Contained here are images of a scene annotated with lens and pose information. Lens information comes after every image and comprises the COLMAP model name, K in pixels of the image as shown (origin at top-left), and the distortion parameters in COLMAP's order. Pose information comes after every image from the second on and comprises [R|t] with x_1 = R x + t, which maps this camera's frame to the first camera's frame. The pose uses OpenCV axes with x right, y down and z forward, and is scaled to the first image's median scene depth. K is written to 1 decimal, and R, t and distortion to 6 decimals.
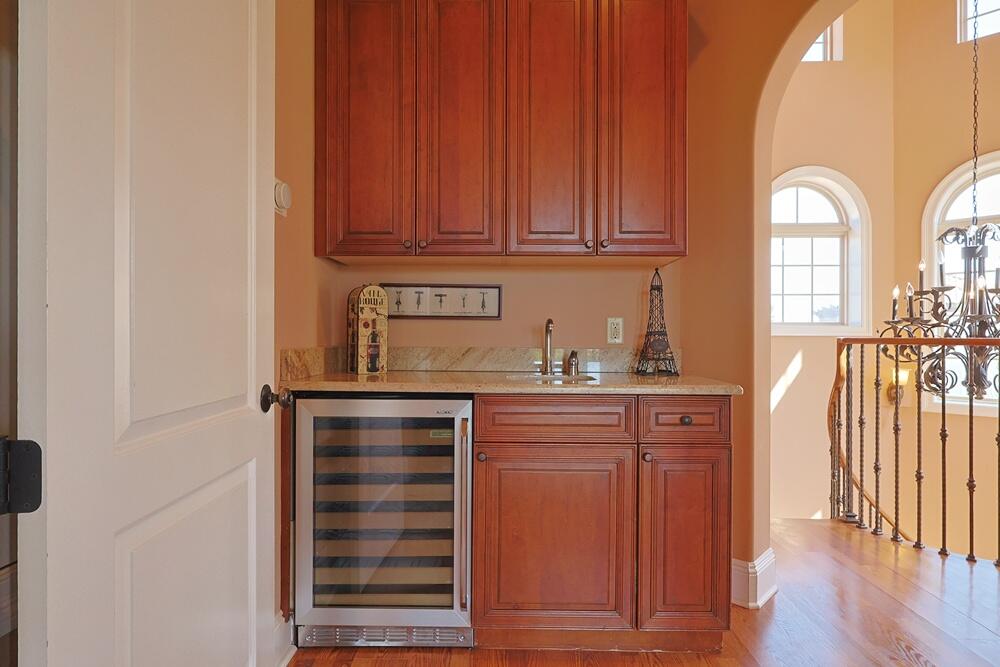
lens RADIAL K [[561.0, 0, 499.6], [0, 561.0, 330.1], [0, 0, 1]] dist [-0.002726, -0.000122]
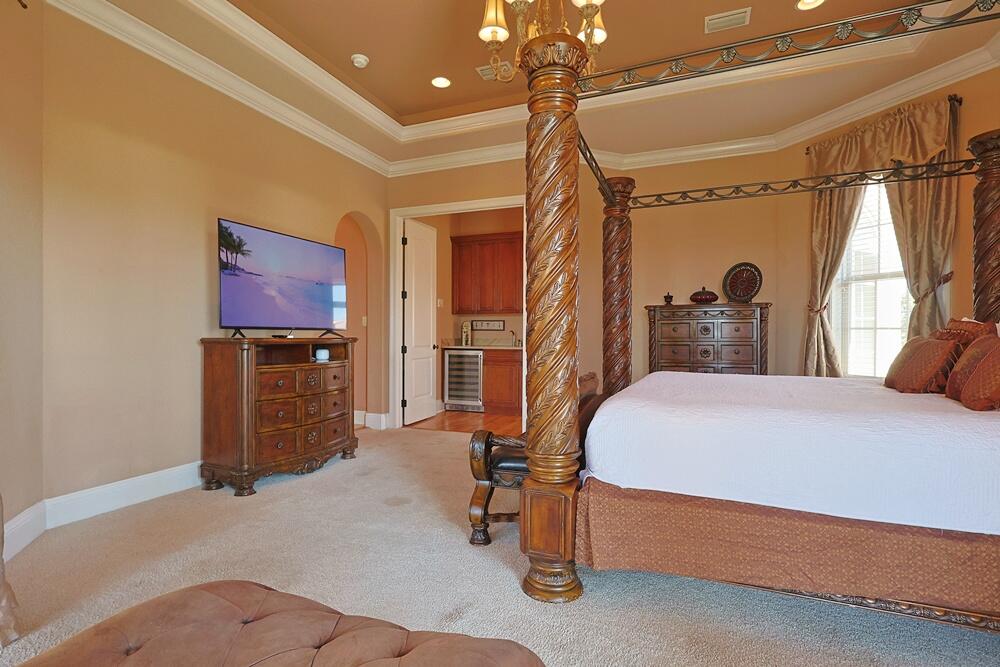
lens RADIAL K [[490.9, 0, 498.8], [0, 490.9, 337.5], [0, 0, 1]] dist [0.002021, 0.000572]
pose [[0.919891, 0.000677, -0.392174, 1.435710], [0.000009, 0.999998, 0.001747, 0.022919], [0.392174, -0.001610, 0.919890, -2.198921]]
